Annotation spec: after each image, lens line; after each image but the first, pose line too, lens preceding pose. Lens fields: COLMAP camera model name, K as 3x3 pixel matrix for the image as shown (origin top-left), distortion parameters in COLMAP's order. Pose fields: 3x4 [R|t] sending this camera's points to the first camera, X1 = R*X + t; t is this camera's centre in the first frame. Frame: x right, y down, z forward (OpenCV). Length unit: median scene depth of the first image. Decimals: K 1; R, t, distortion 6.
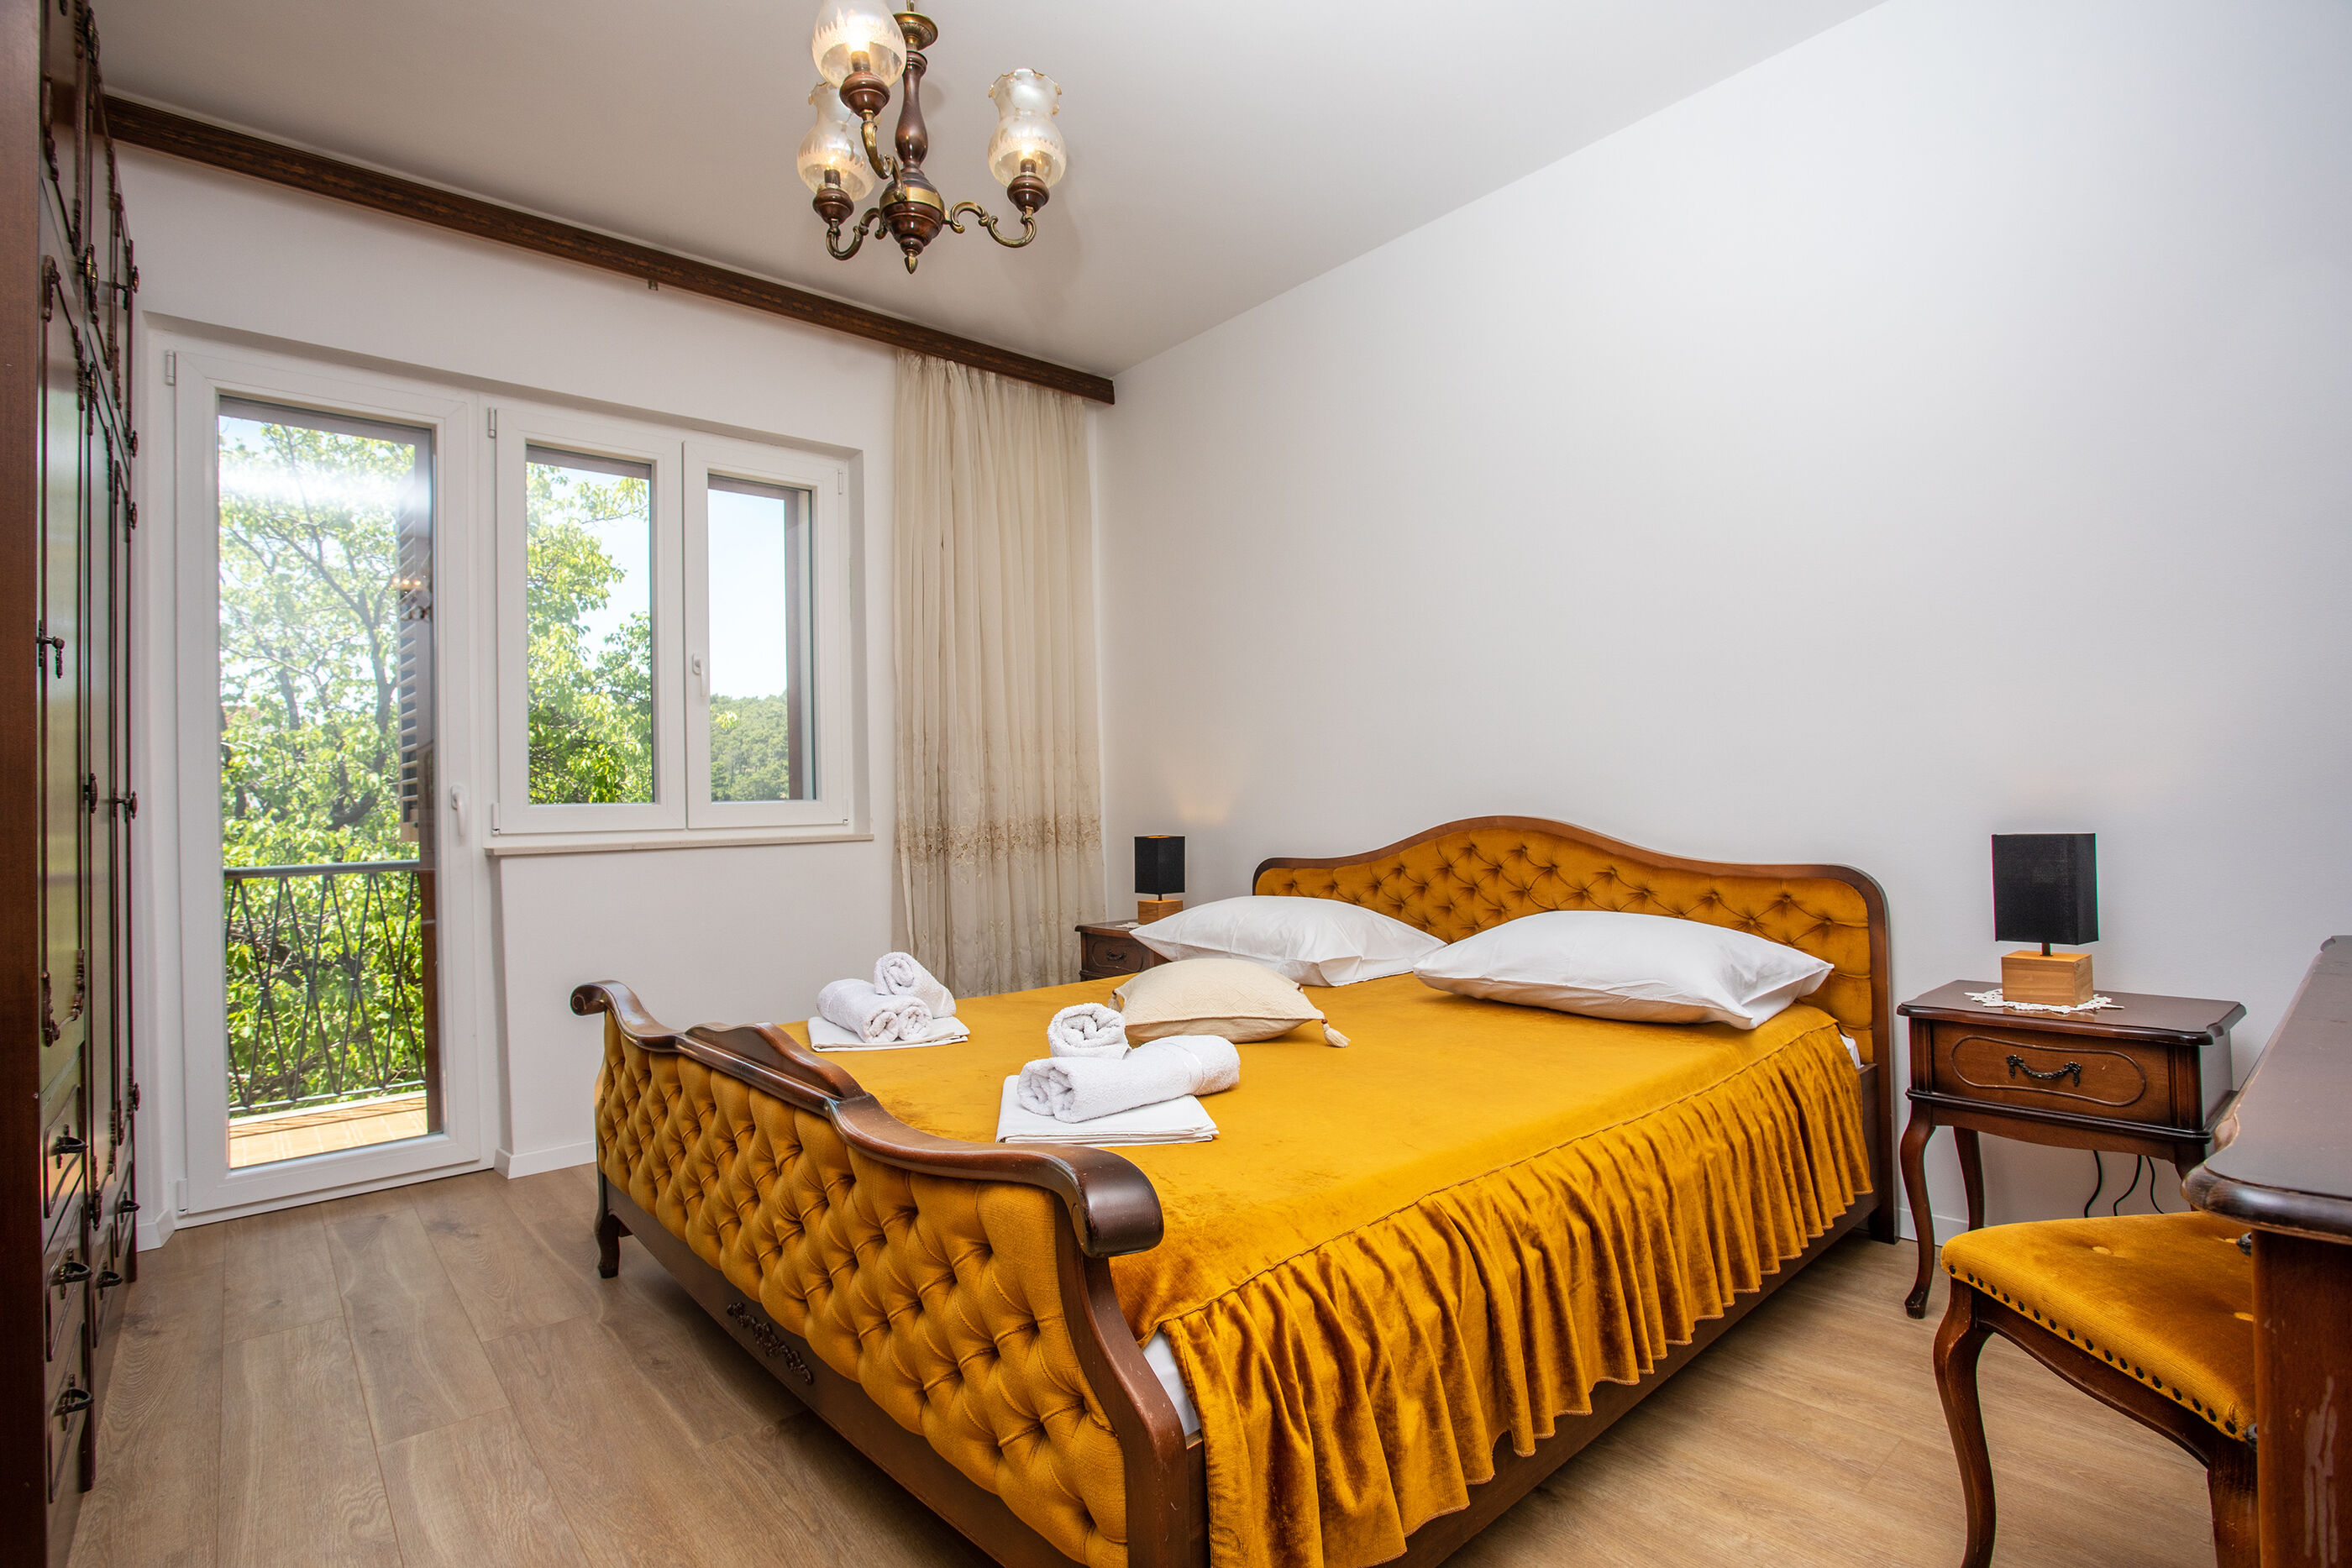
lens RADIAL K [[1120.6, 0, 1150.8], [0, 1120.6, 773.9], [0, 0, 1]] dist [-0.052702, 0.013084]
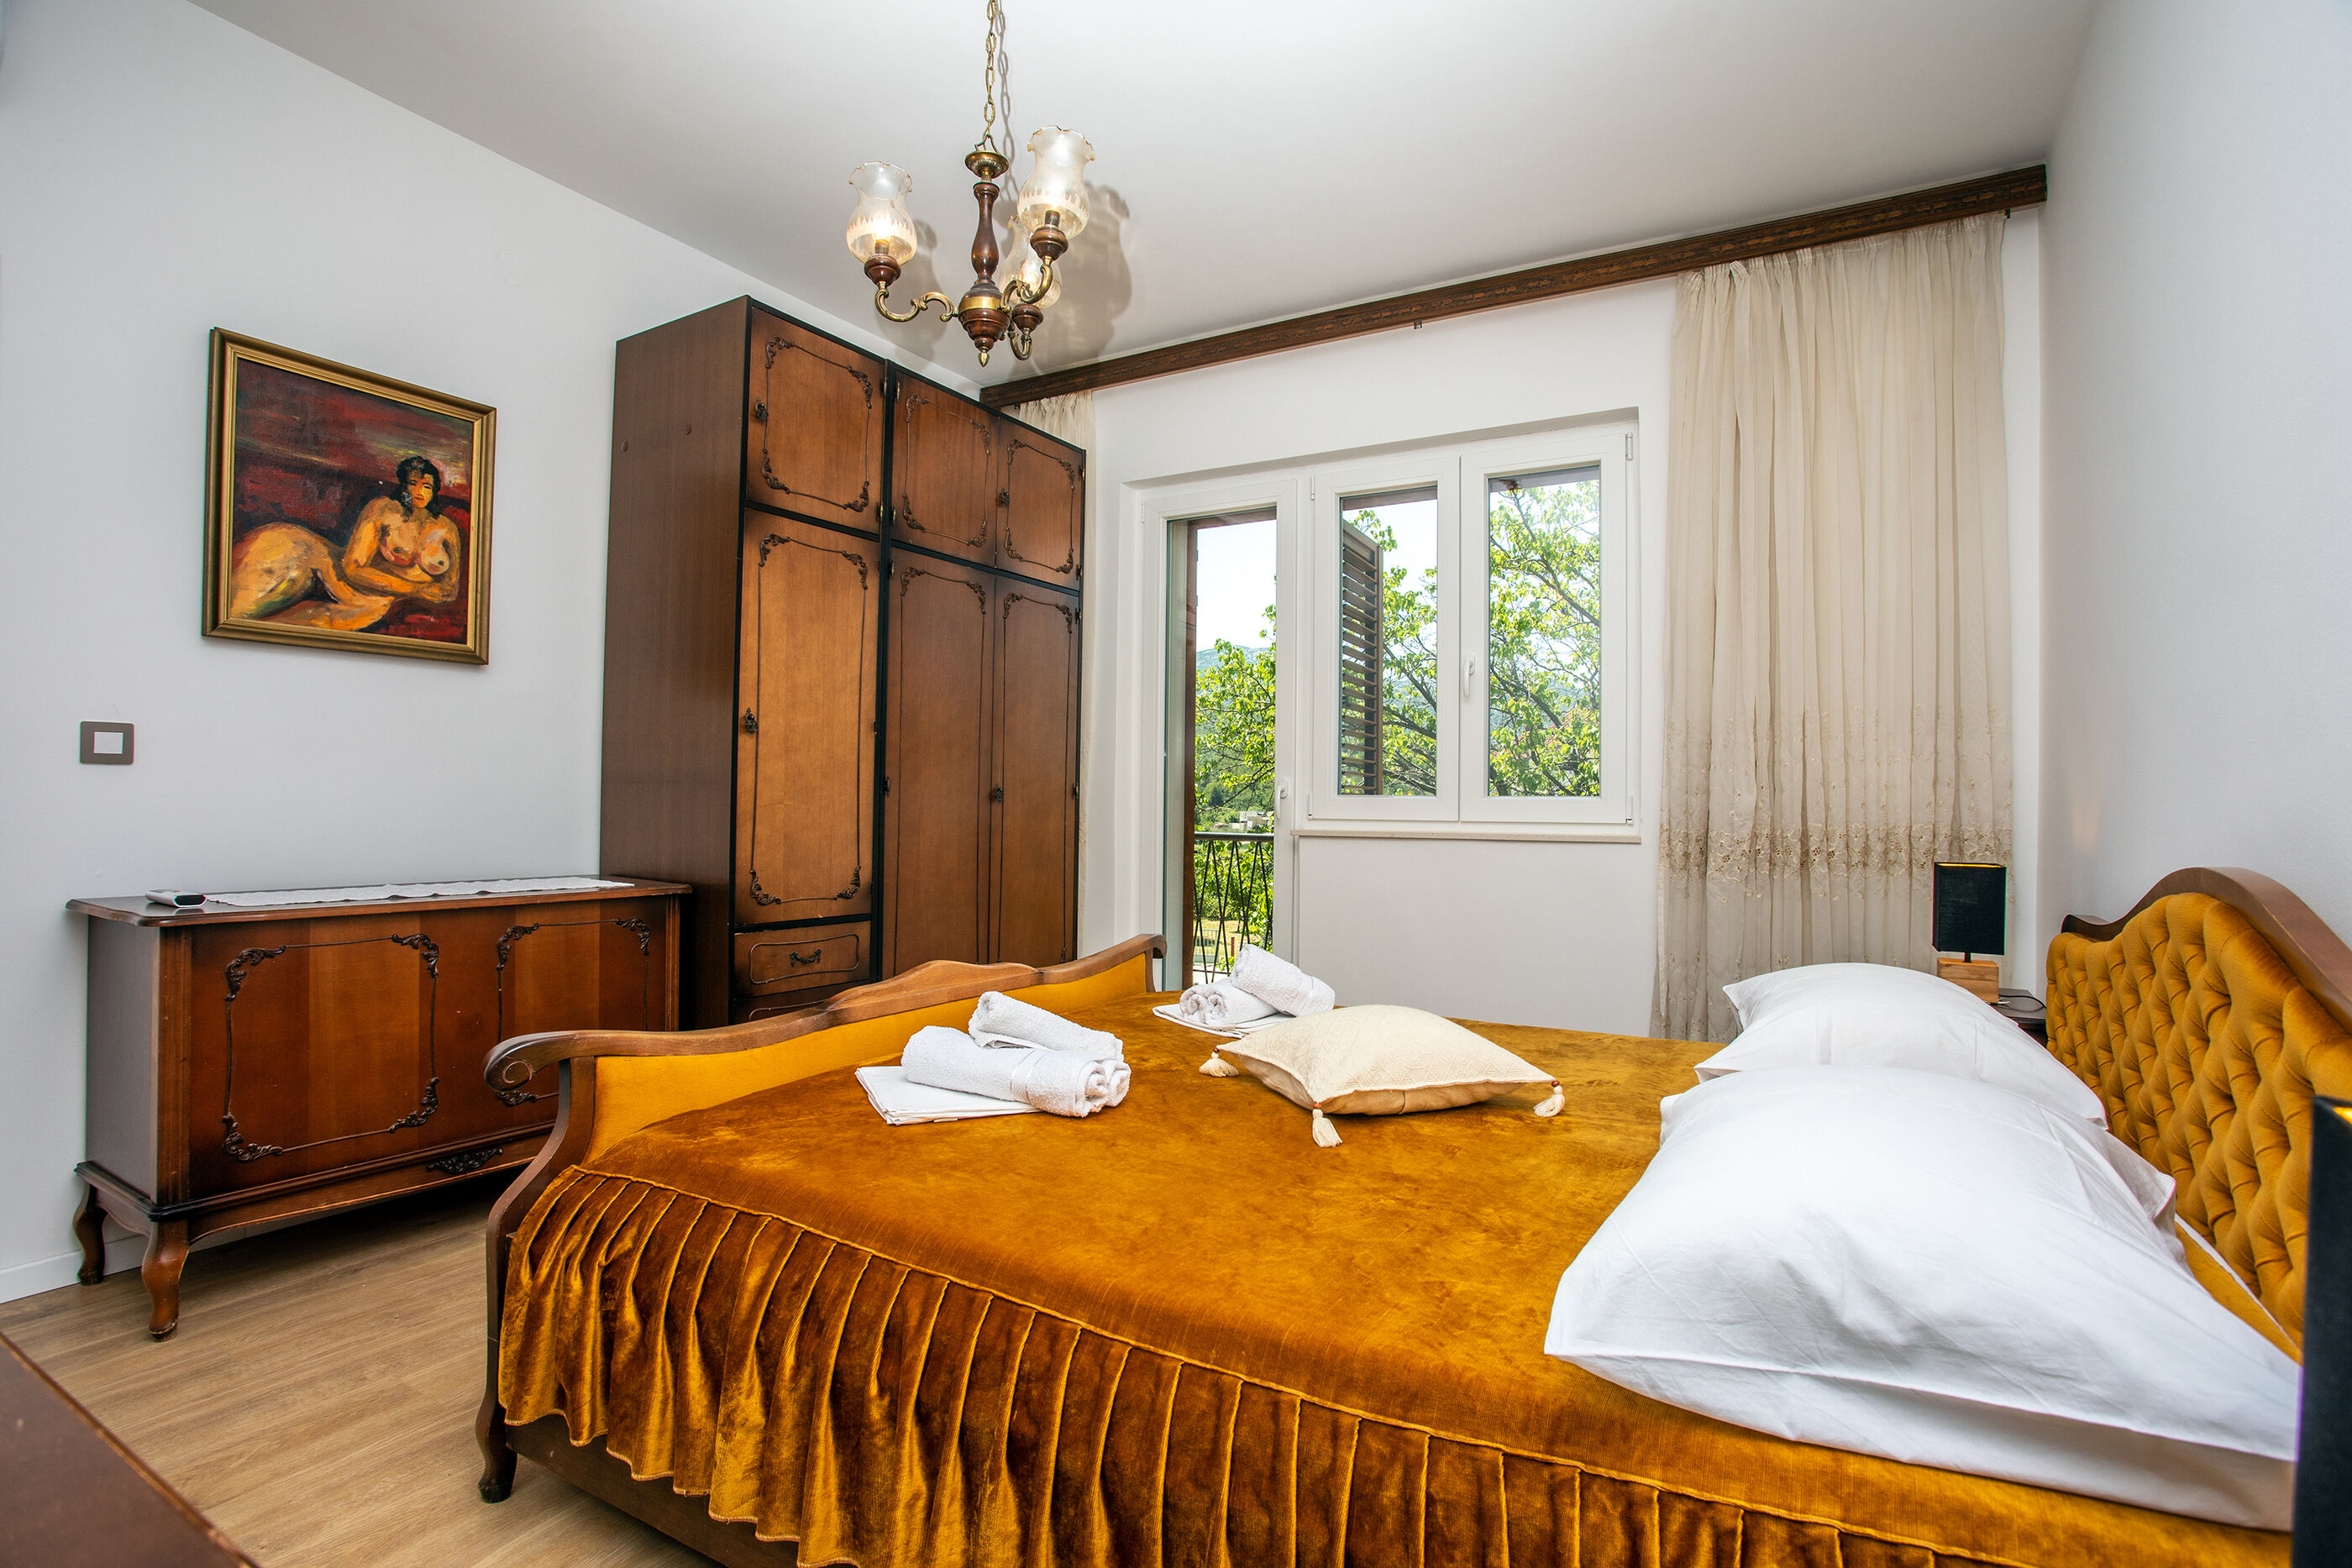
lens RADIAL K [[1127.1, 0, 1197.0], [0, 1127.1, 787.6], [0, 0, 1]] dist [-0.081501, 0.042009]
pose [[0.342185, 0.020681, -0.939405, 0.471825], [0.009085, 0.999638, 0.025316, -0.010657], [0.939589, -0.017197, 0.341874, 0.370135]]
